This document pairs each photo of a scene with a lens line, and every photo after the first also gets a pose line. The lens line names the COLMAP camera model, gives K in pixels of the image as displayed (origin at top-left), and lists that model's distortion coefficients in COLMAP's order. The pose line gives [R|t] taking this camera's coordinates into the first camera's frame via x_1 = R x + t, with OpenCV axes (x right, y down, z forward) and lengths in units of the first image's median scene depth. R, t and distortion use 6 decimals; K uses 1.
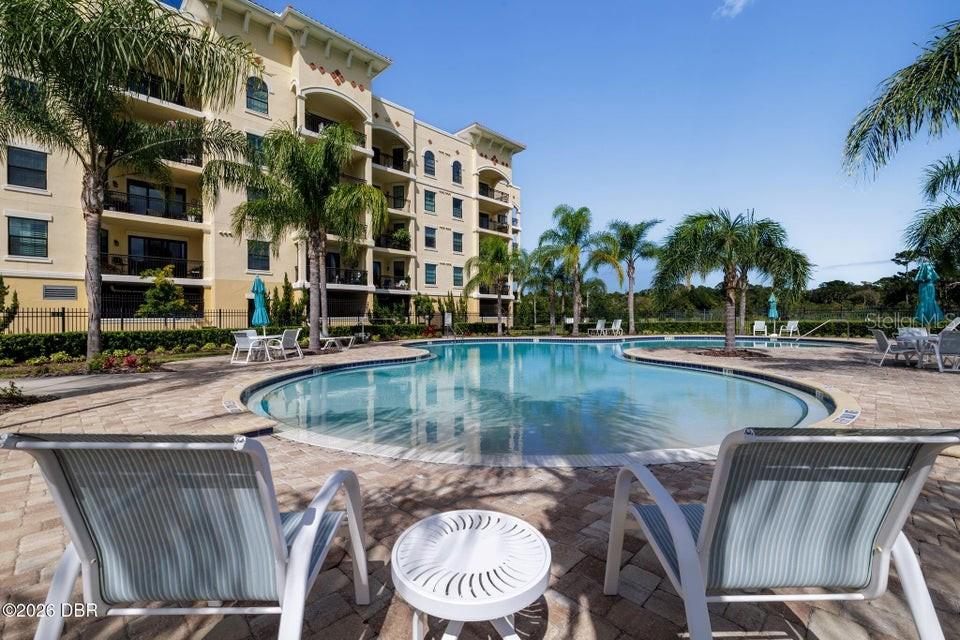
lens RADIAL K [[405.2, 0, 475.2], [0, 405.2, 317.2], [0, 0, 1]] dist [0.001409, 0.000099]
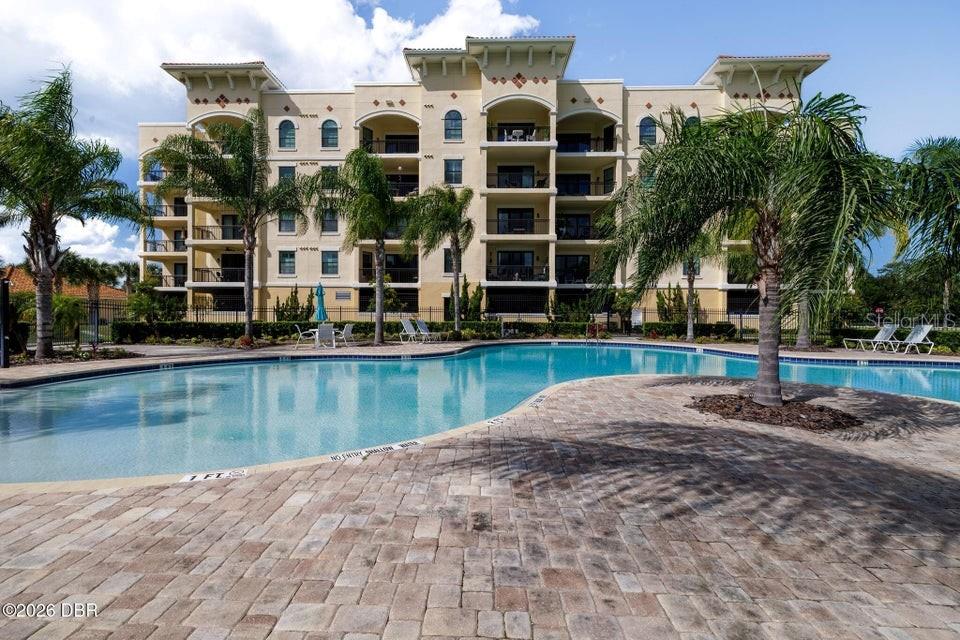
lens RADIAL K [[405.2, 0, 475.2], [0, 405.2, 317.2], [0, 0, 1]] dist [0.001409, 0.000099]
pose [[0.683688, 0.011572, -0.729682, 0.322319], [-0.010482, 0.999927, 0.006037, 0.004465], [0.729699, 0.003521, 0.683760, 0.203578]]
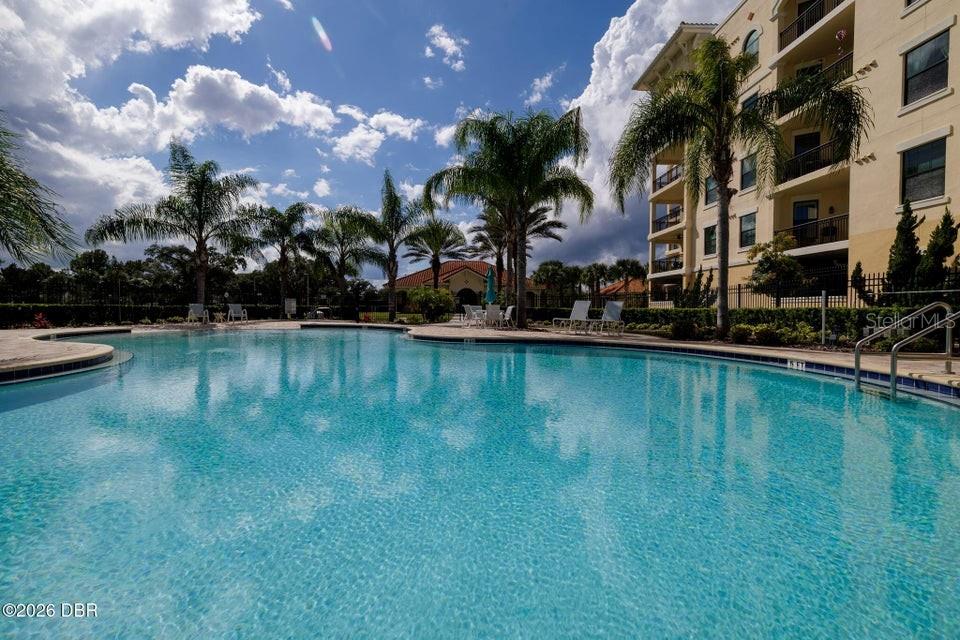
lens RADIAL K [[405.2, 0, 475.2], [0, 405.2, 317.2], [0, 0, 1]] dist [0.001409, 0.000099]
pose [[-0.670873, 0.015920, -0.741401, 0.207489], [-0.005874, 0.999624, 0.026780, 0.018873], [0.741549, 0.022321, -0.670528, 0.792781]]
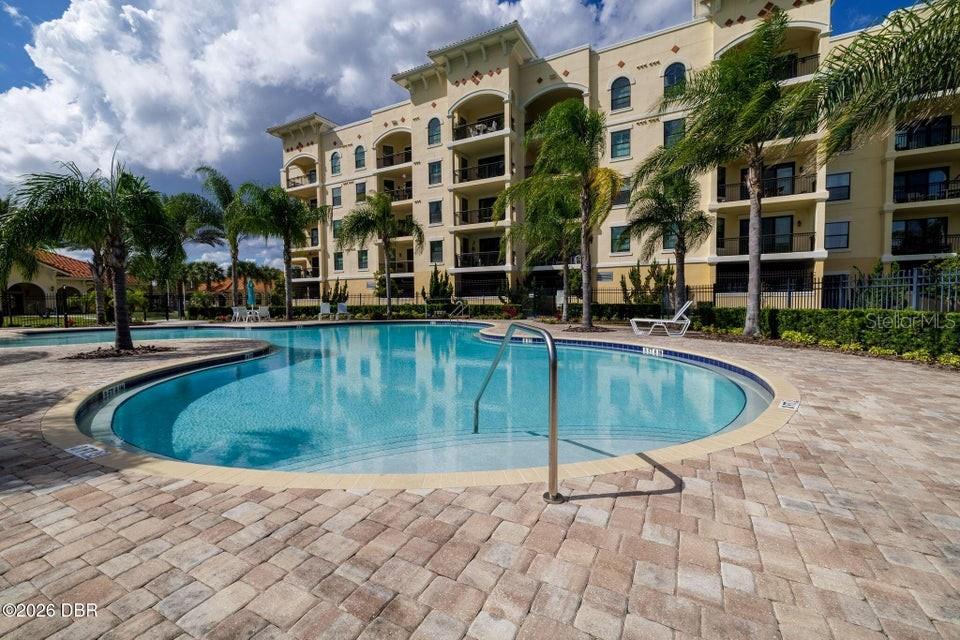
lens RADIAL K [[396.5, 0, 480.8], [0, 396.5, 313.7], [0, 0, 1]] dist [0.001254, 0.000220]
pose [[0.286760, 0.033652, -0.957411, 0.670100], [0.007931, 0.999265, 0.037498, 0.006187], [0.957970, -0.018346, 0.286283, 0.650033]]
